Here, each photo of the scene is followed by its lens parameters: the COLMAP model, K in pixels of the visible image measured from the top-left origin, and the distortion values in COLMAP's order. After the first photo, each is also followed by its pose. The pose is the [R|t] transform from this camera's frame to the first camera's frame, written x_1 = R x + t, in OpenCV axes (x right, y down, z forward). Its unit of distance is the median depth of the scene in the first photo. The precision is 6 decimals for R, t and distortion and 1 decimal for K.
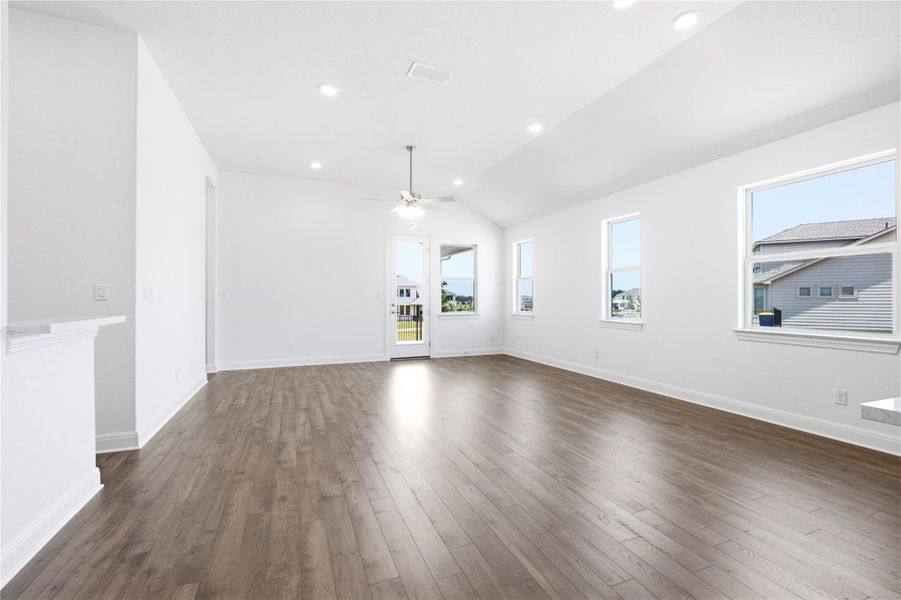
lens RADIAL K [[399.9, 0, 446.8], [0, 399.9, 297.5], [0, 0, 1]] dist [-0.008761, 0.000746]
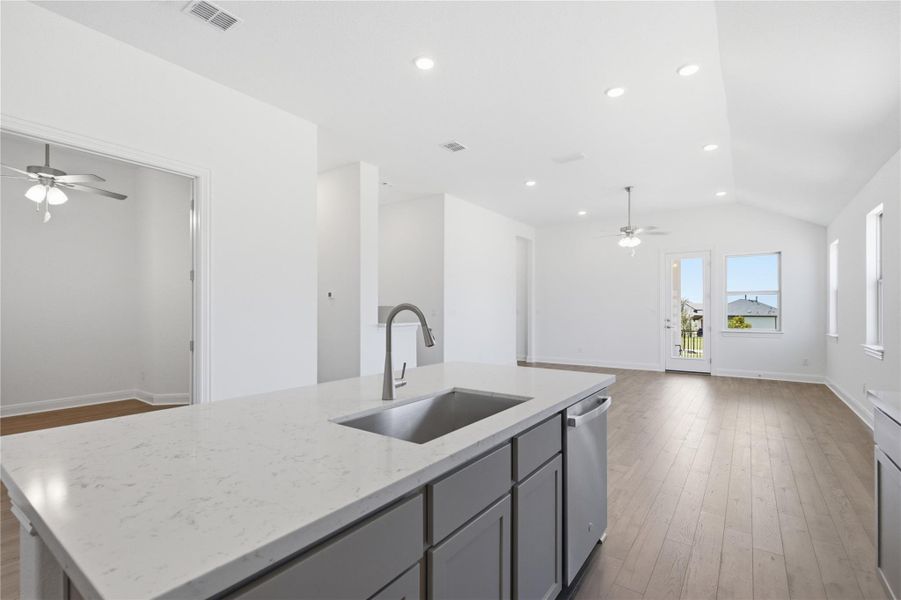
lens RADIAL K [[412.4, 0, 453.9], [0, 412.4, 313.0], [0, 0, 1]] dist [-0.002785, 0.001376]
pose [[0.533432, 0.004493, -0.845831, 0.622722], [0.002855, 0.999971, 0.007112, -0.012927], [0.845838, -0.006209, 0.533404, -0.089135]]
